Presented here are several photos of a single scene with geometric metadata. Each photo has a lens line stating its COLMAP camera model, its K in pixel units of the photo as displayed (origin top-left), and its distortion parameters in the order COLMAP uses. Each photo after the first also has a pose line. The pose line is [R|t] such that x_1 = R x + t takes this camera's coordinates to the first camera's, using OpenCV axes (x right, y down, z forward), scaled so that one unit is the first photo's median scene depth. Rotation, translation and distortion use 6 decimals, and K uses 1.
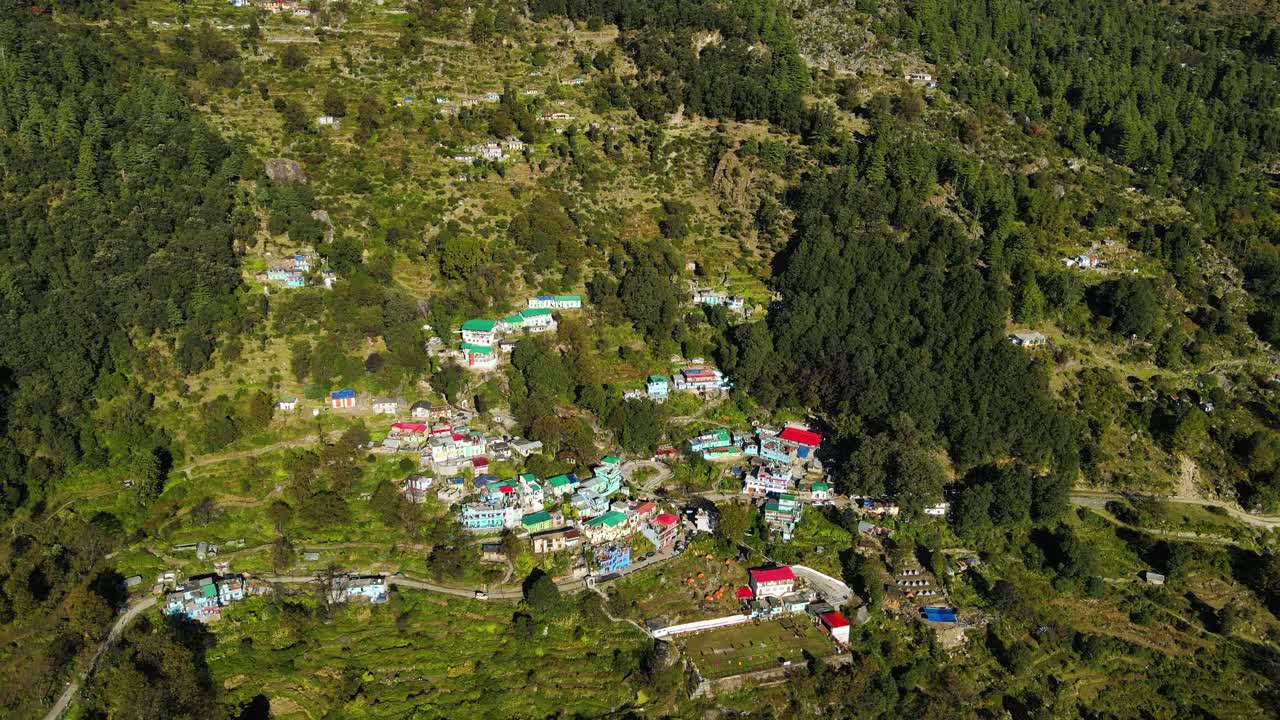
lens RADIAL K [[952.0, 0, 639.2], [0, 952.0, 358.3], [0, 0, 1]] dist [-0.000166, 0.028134]
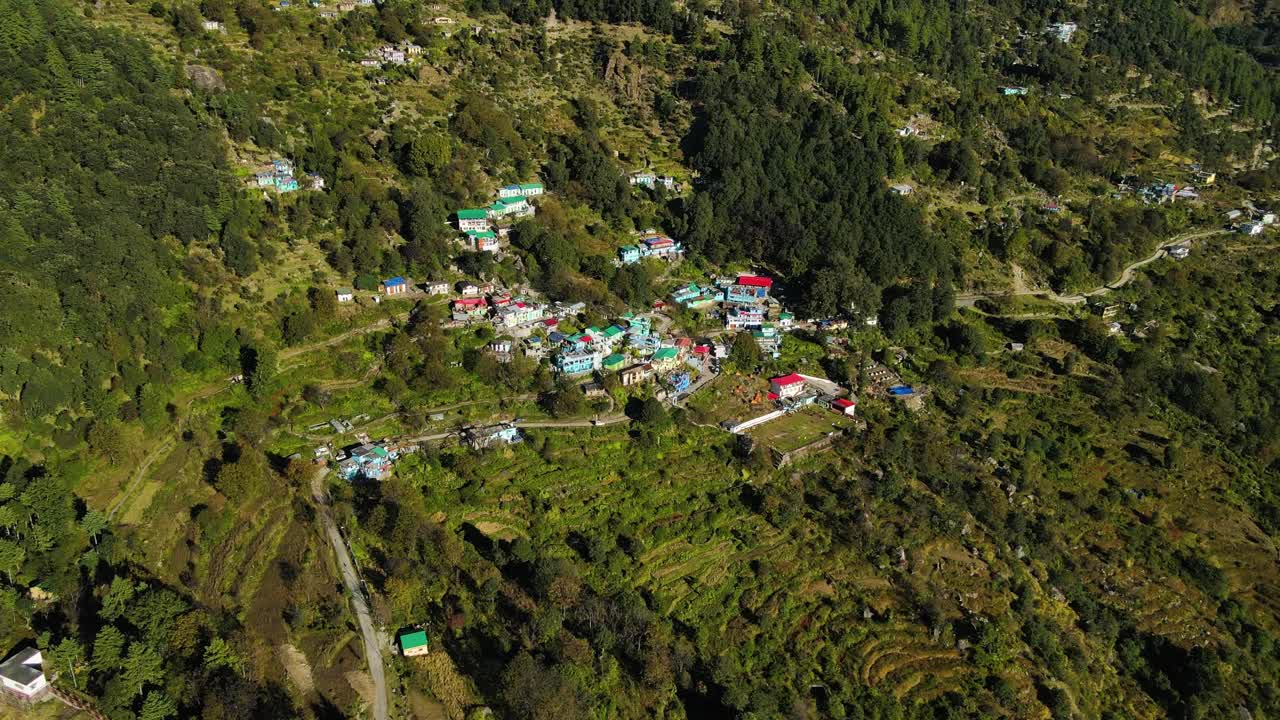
lens RADIAL K [[952.0, 0, 640.3], [0, 952.0, 361.9], [0, 0, 1]] dist [-0.000166, 0.028134]
pose [[0.929666, -0.131582, 0.344104, -0.421307], [0.100624, 0.989217, 0.106412, 0.039674], [-0.354396, -0.064302, 0.932882, -0.113782]]
